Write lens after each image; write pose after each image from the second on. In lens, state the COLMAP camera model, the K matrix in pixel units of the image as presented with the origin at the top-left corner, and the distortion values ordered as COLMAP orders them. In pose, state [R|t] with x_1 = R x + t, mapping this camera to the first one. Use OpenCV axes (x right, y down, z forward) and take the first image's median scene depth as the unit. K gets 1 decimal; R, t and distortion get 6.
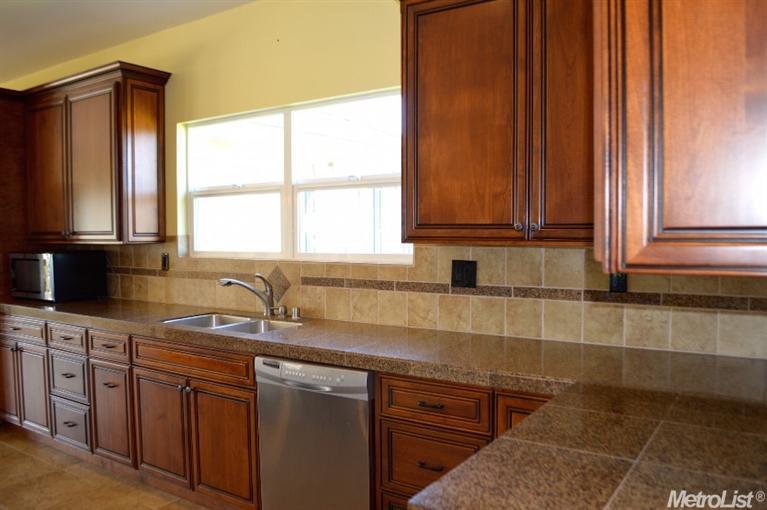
lens RADIAL K [[612.3, 0, 382.8], [0, 612.3, 256.2], [0, 0, 1]] dist [-0.059734, -0.010142]
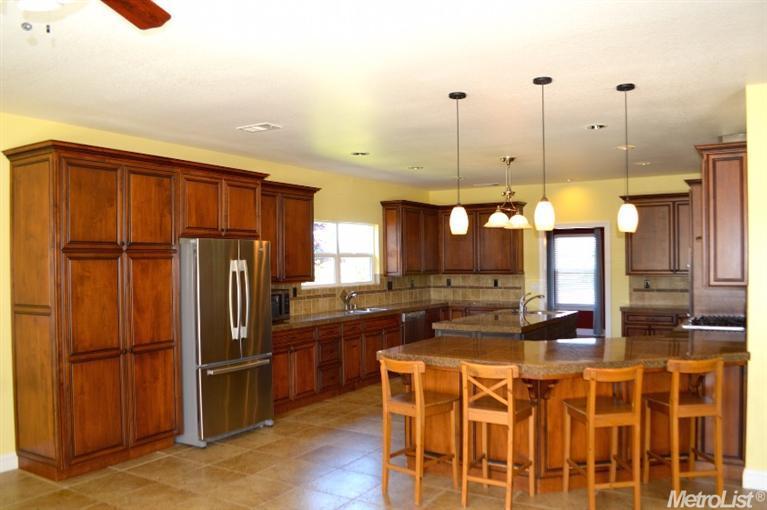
lens RADIAL K [[612.3, 0, 383.8], [0, 612.3, 256.6], [0, 0, 1]] dist [-0.059734, -0.010142]
pose [[-0.045091, 0.023958, 0.998696, -2.515447], [0.062441, 0.997825, -0.021118, -0.046955], [-0.997030, 0.061408, -0.046489, 0.943494]]
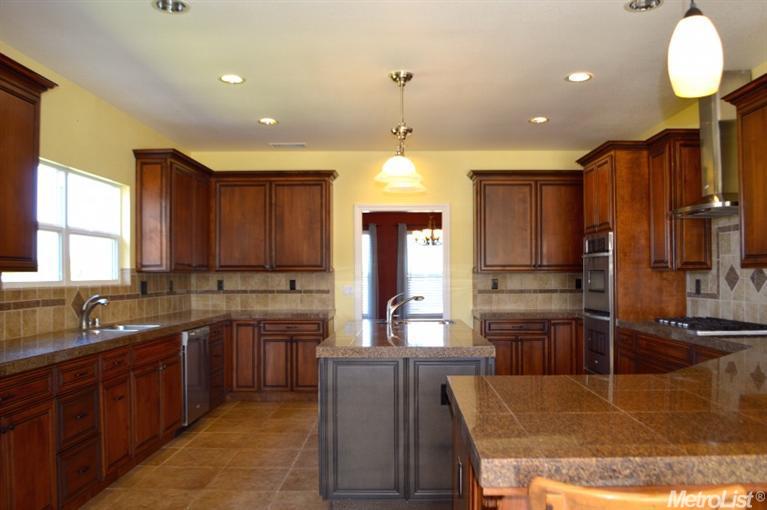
lens RADIAL K [[612.3, 0, 387.0], [0, 612.3, 263.1], [0, 0, 1]] dist [-0.059734, -0.010142]
pose [[-0.542841, 0.033381, 0.839172, -1.597514], [0.055281, 0.998463, -0.003957, -0.000450], [-0.838014, 0.044242, -0.543852, 1.135235]]
